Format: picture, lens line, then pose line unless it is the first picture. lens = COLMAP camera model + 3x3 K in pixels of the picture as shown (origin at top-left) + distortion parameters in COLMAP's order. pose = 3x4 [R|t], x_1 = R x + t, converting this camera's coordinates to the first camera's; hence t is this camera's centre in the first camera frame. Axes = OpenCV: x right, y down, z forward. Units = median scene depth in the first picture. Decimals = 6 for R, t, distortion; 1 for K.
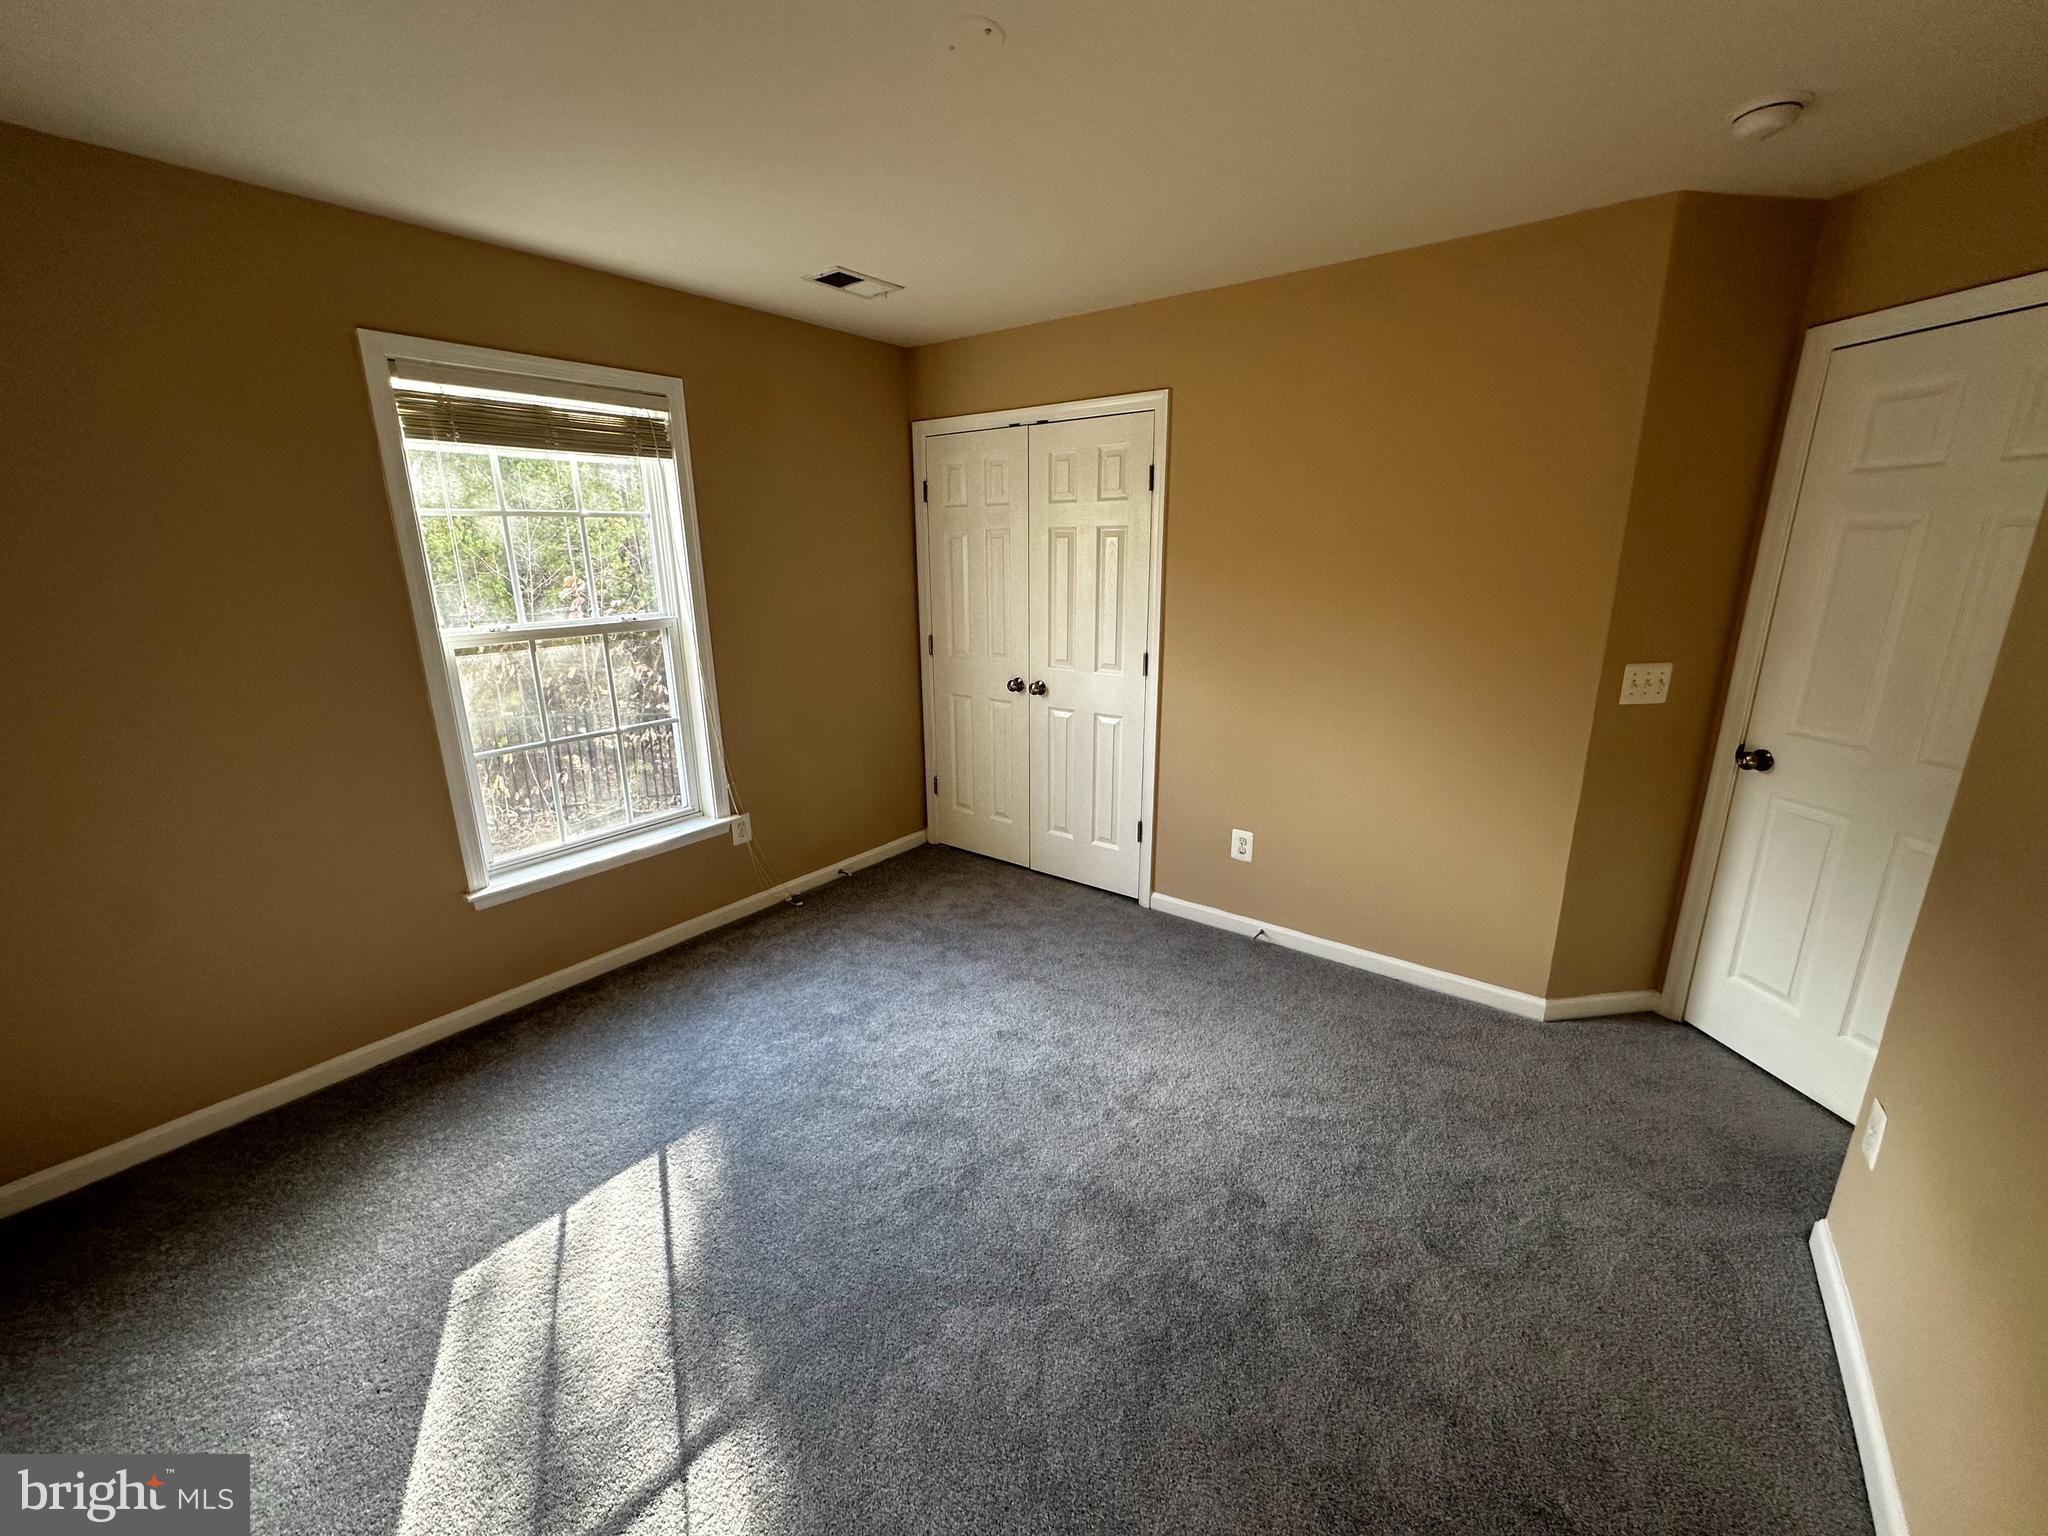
lens RADIAL K [[818.2, 0, 1023.5], [0, 818.2, 766.1], [0, 0, 1]] dist [-0.003966, 0.000662]
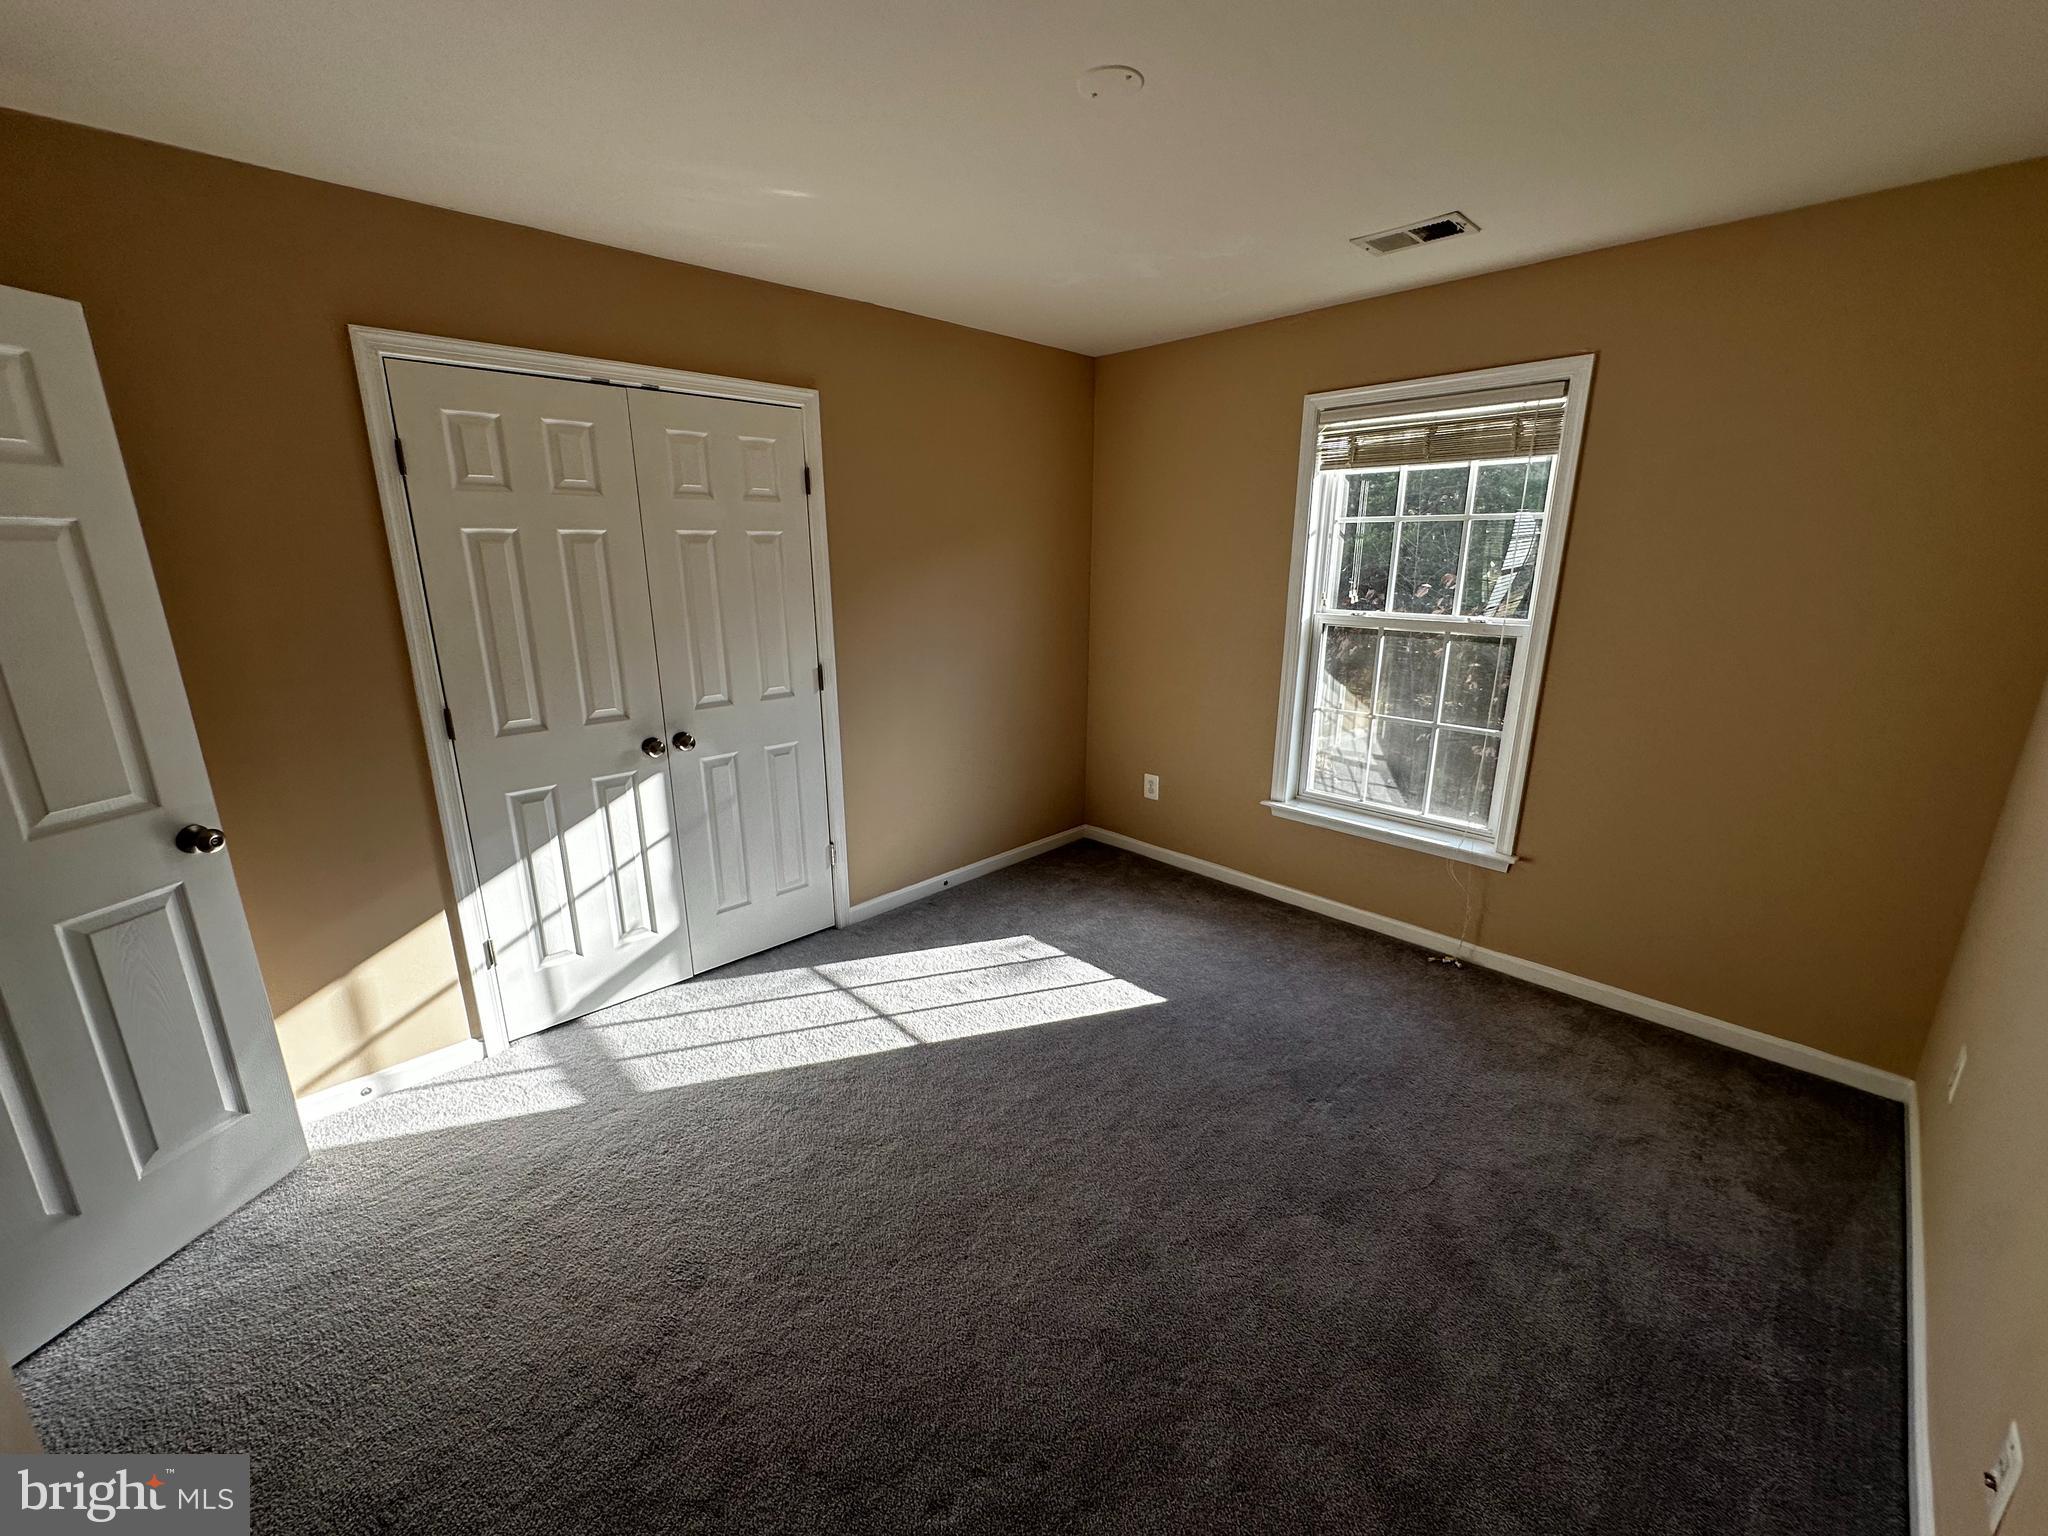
lens RADIAL K [[818.2, 0, 1023.5], [0, 818.2, 766.1], [0, 0, 1]] dist [-0.003966, 0.000662]
pose [[-0.140295, 0.276246, -0.950792, 0.612491], [-0.240106, 0.922133, 0.303349, -0.195483], [0.960555, 0.270849, -0.063043, 0.607688]]
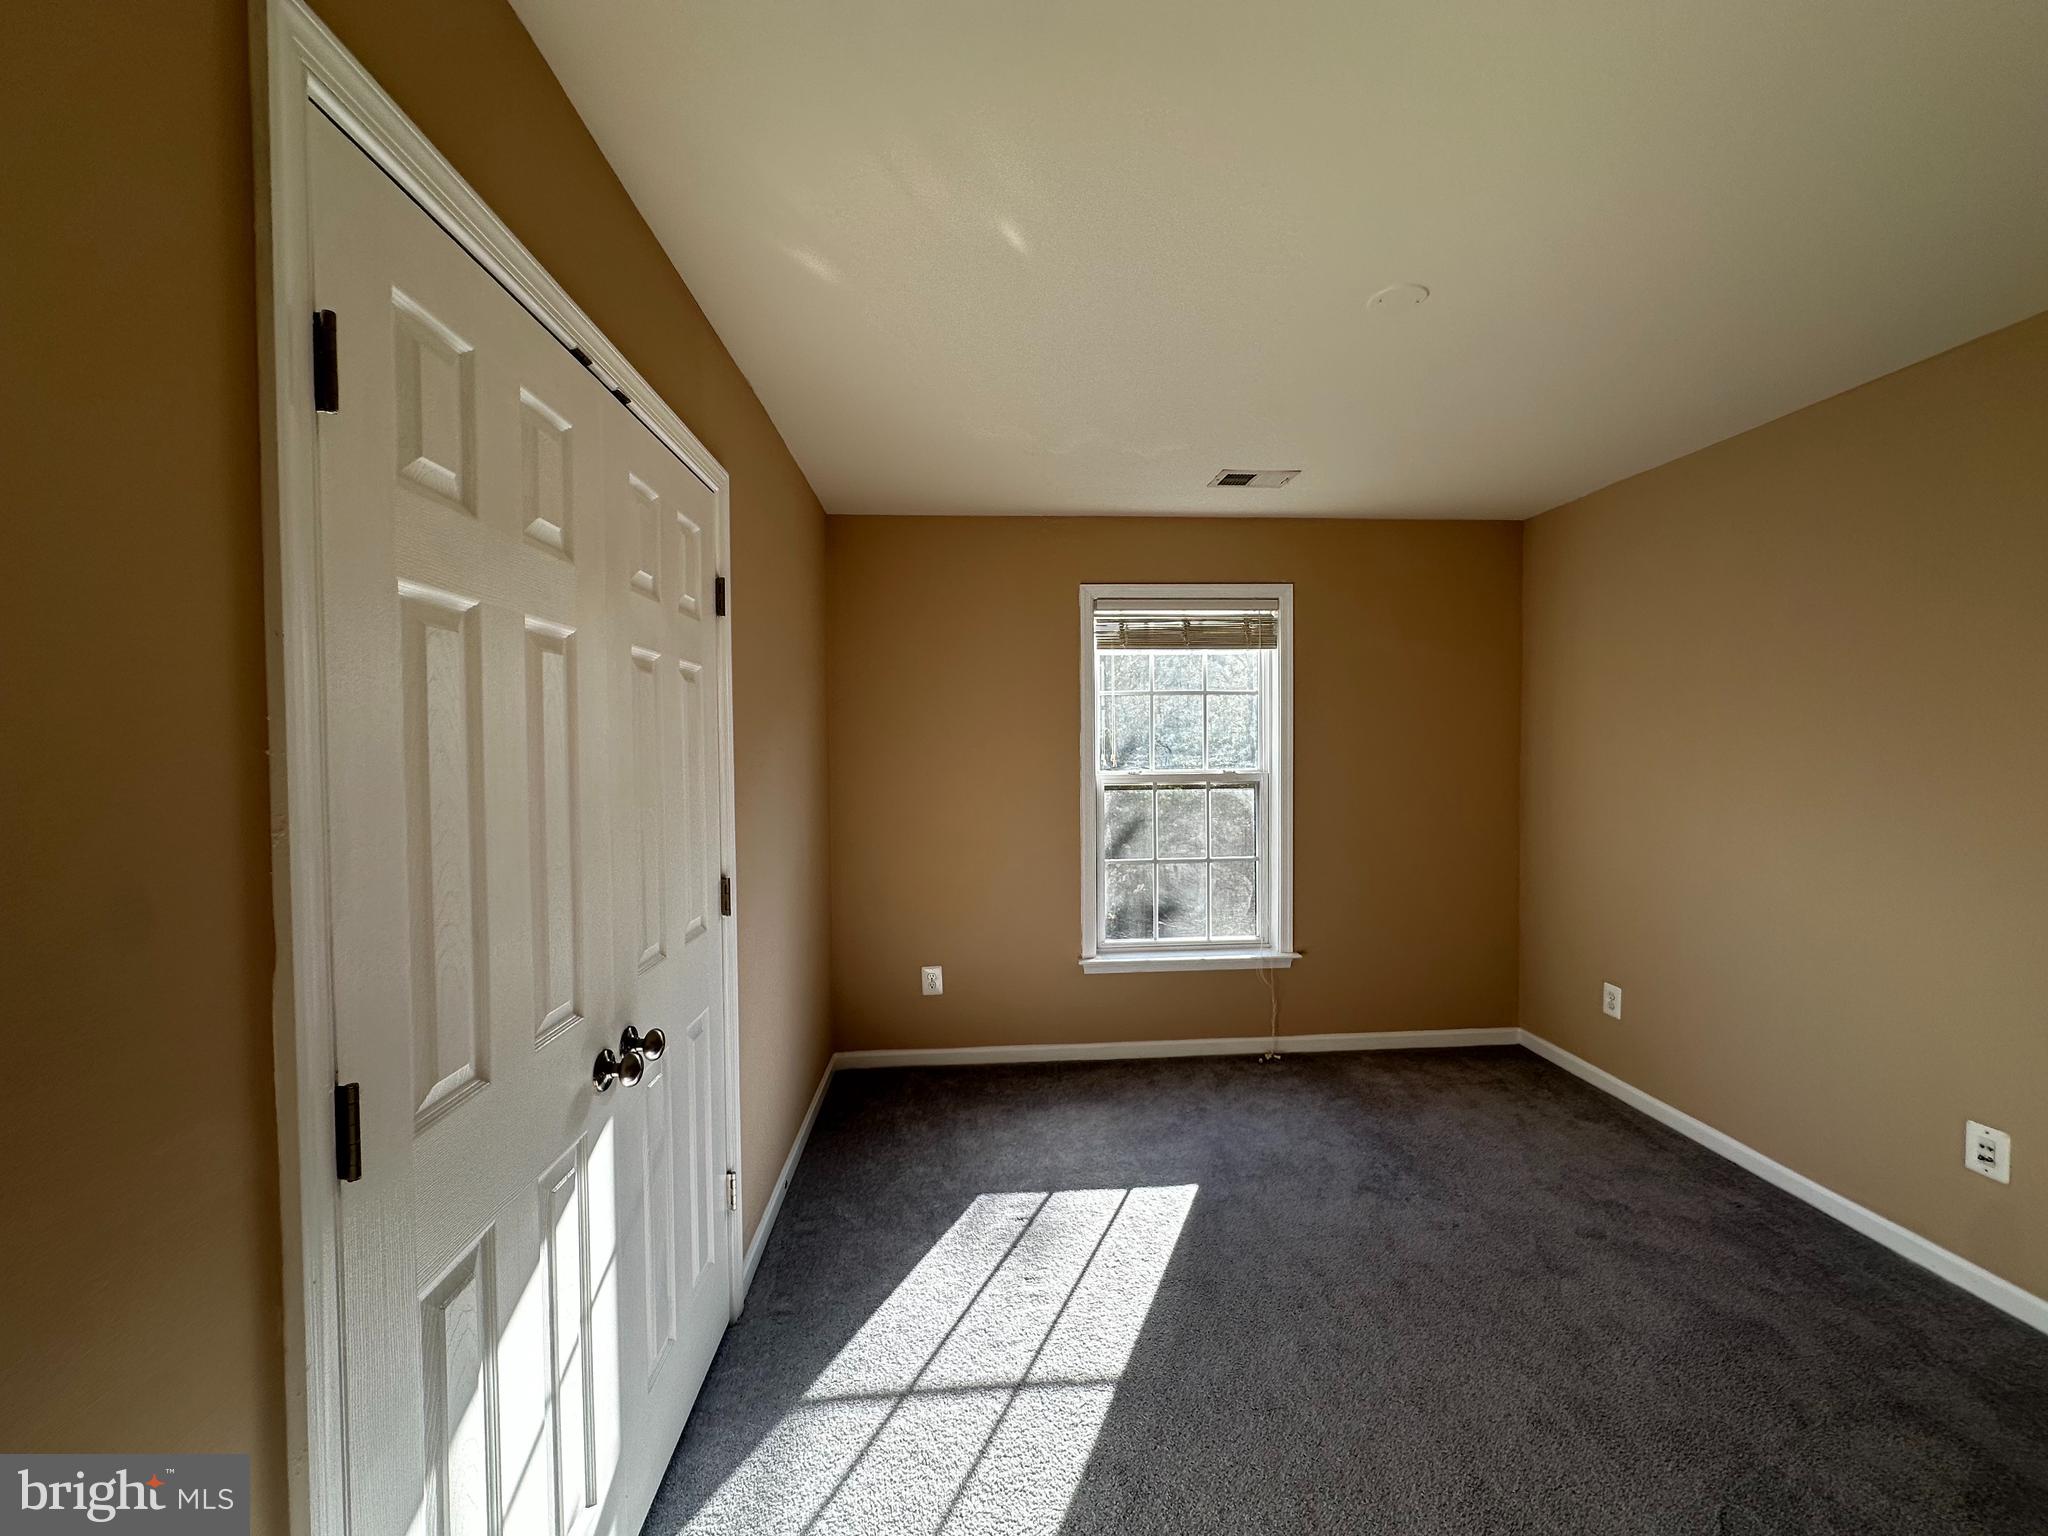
lens RADIAL K [[818.2, 0, 1023.5], [0, 818.2, 766.1], [0, 0, 1]] dist [-0.003966, 0.000662]
pose [[0.663963, 0.034760, -0.746957, 0.251035], [-0.188438, 0.974459, -0.122153, 0.022978], [0.723632, 0.221860, 0.653555, -0.043775]]
